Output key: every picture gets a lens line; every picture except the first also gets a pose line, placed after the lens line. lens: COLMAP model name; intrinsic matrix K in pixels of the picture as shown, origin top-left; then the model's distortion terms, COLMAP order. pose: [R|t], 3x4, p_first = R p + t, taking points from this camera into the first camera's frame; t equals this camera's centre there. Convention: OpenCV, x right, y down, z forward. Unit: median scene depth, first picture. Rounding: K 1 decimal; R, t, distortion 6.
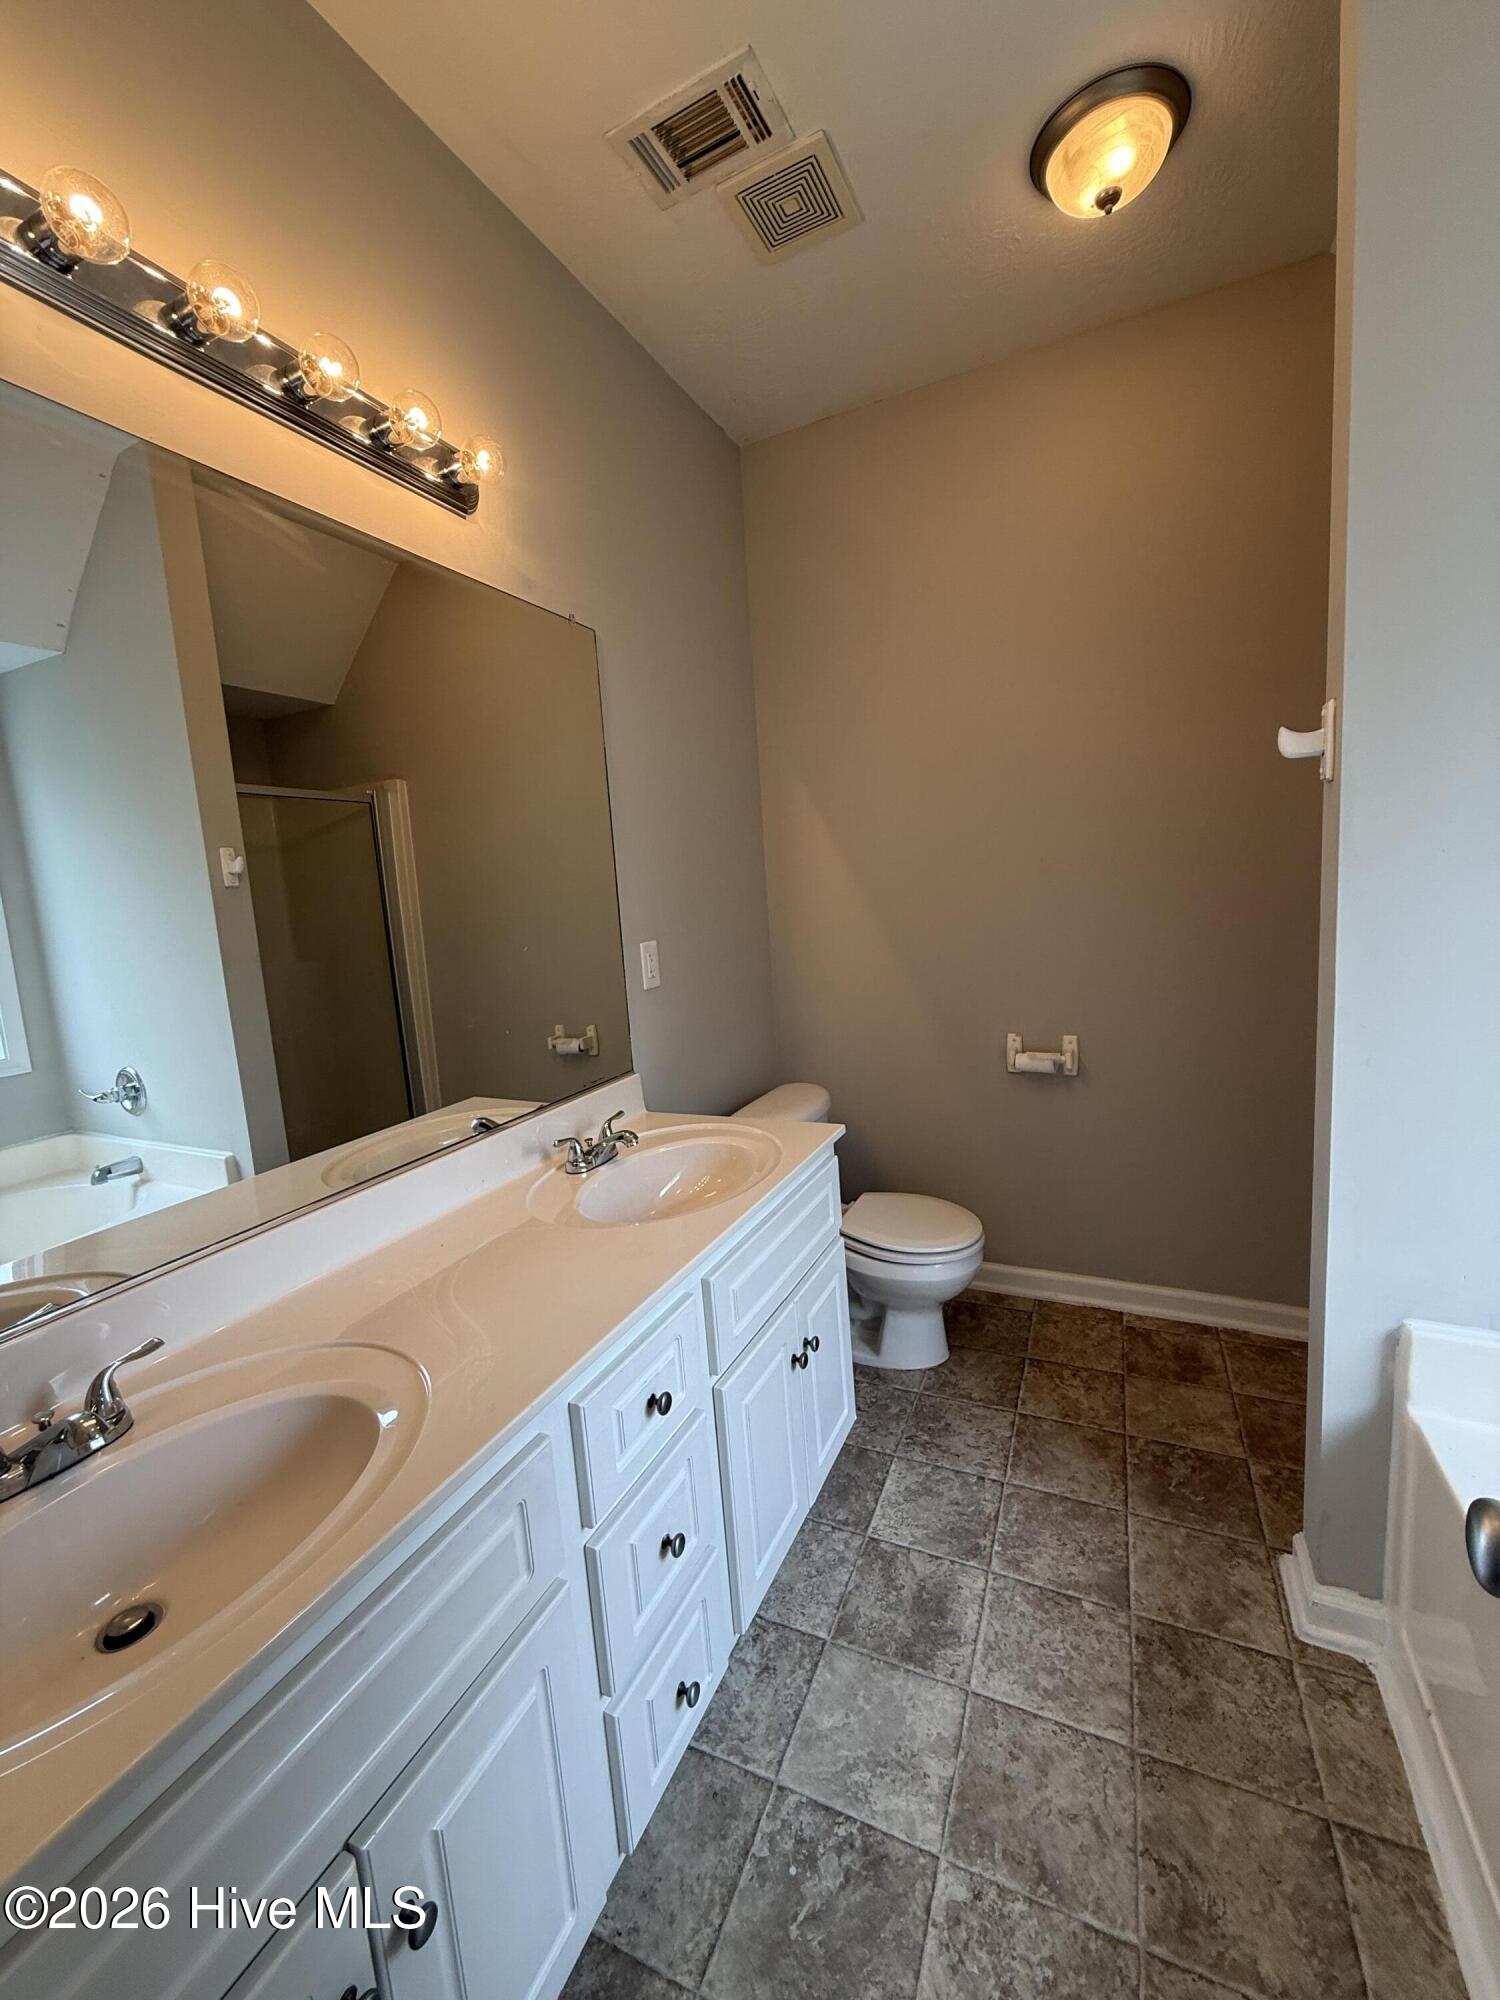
lens RADIAL K [[798.7, 0, 748.6], [0, 798.7, 997.5], [0, 0, 1]] dist [0.000436, 0.000293]
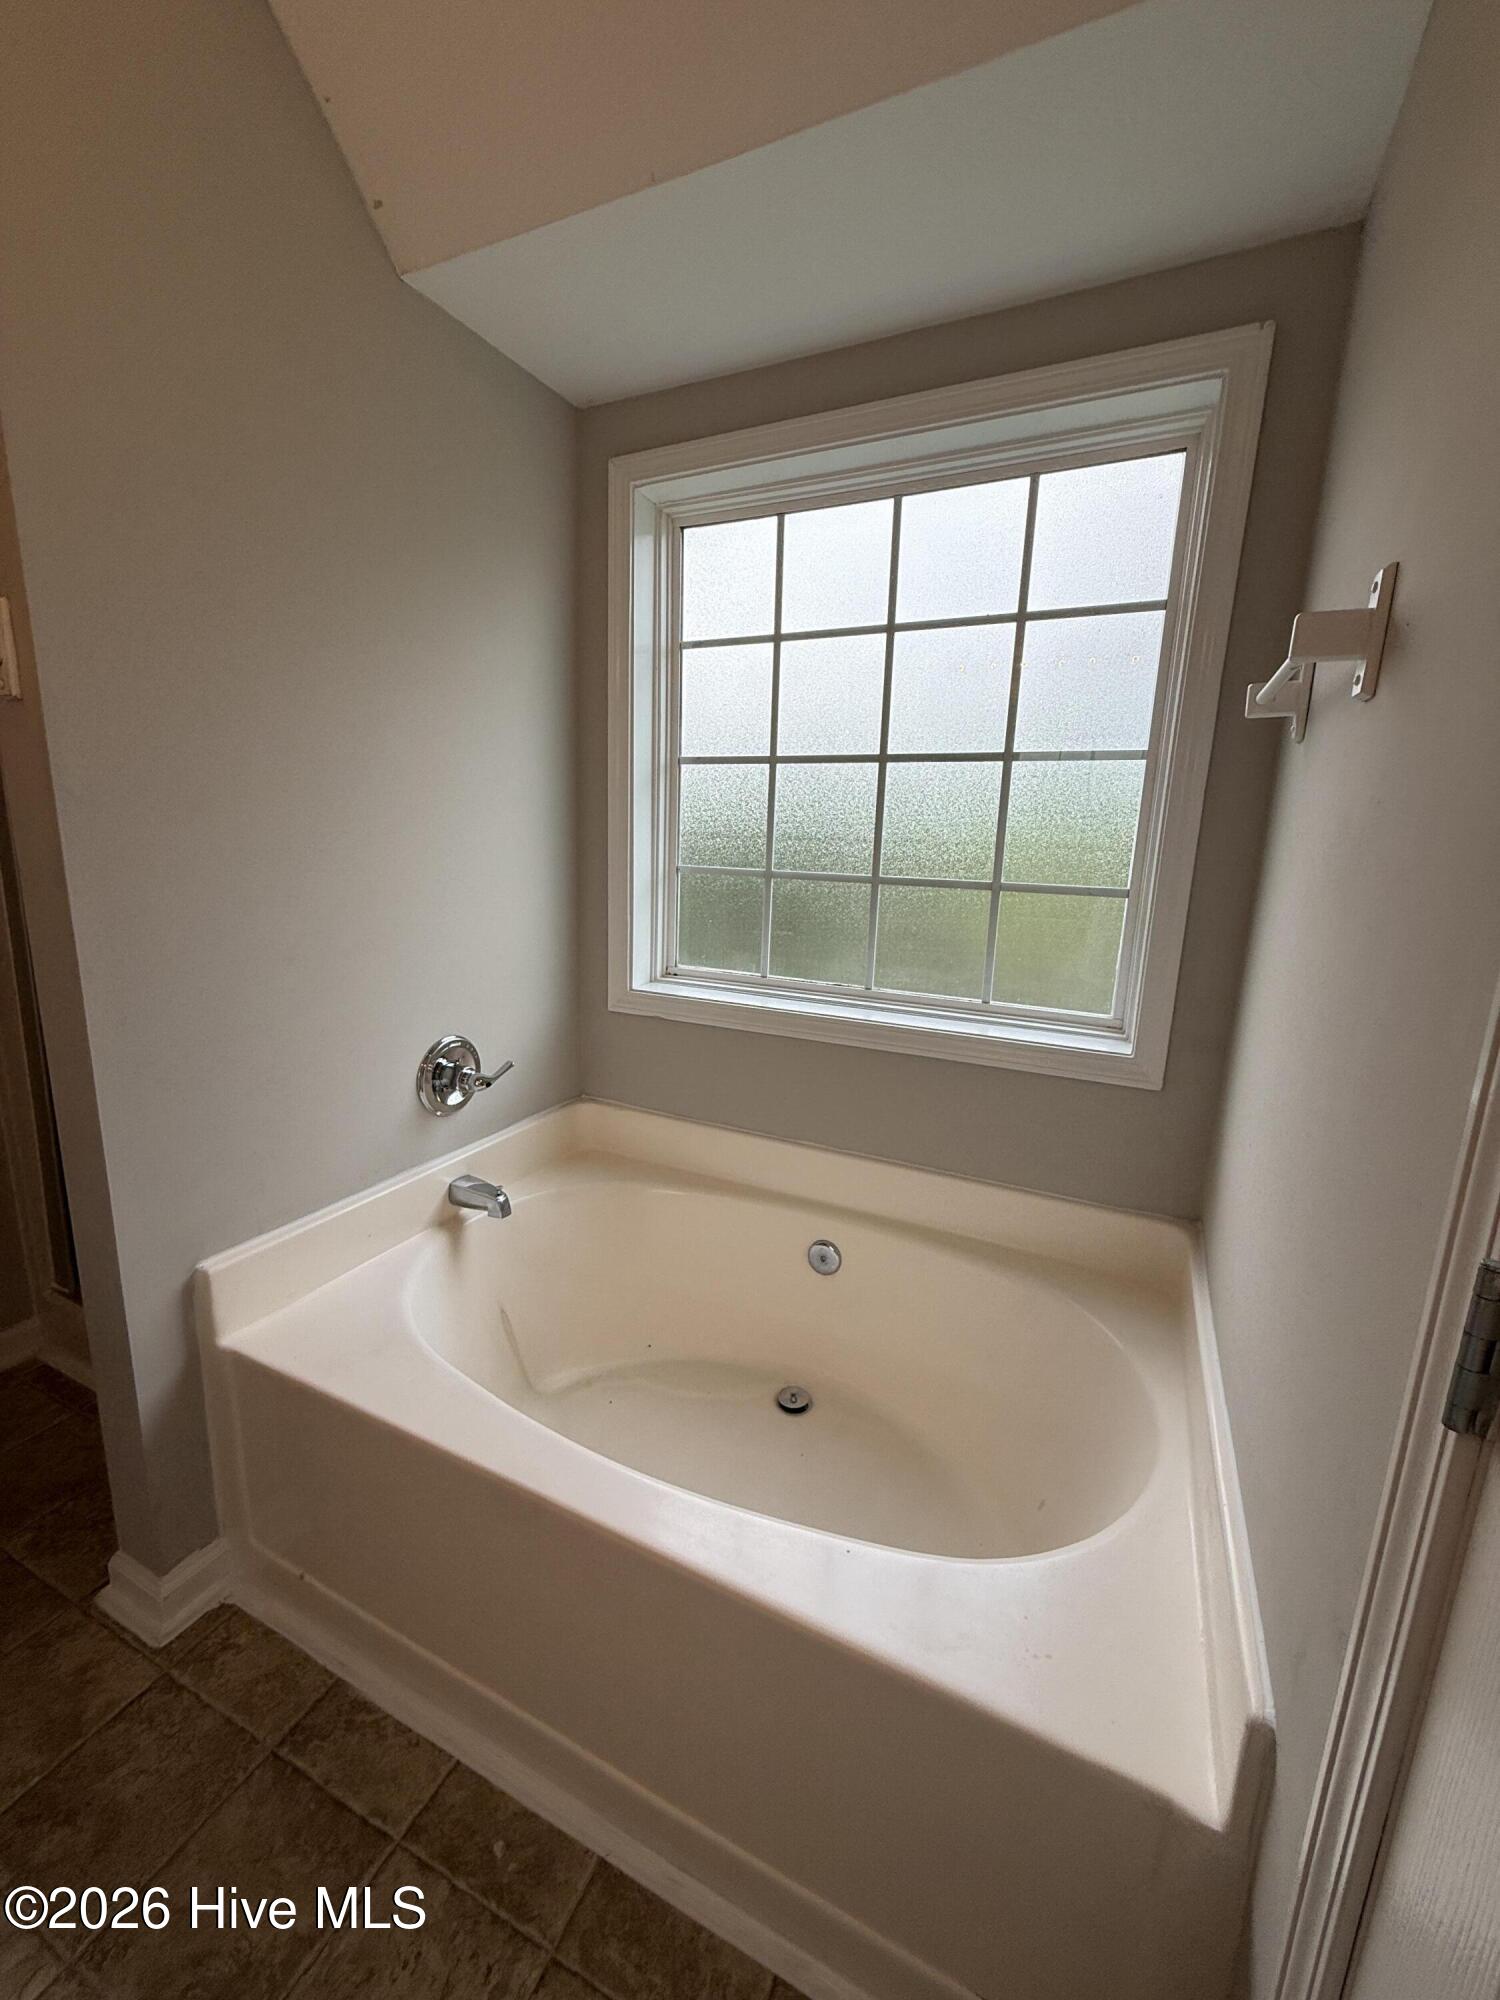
lens RADIAL K [[798.7, 0, 748.6], [0, 798.7, 997.5], [0, 0, 1]] dist [0.000436, 0.000293]
pose [[0.006502, -0.139537, 0.990196, -0.119558], [0.105769, 0.984758, 0.138076, 0.005110], [-0.994369, 0.103834, 0.021161, 0.224824]]
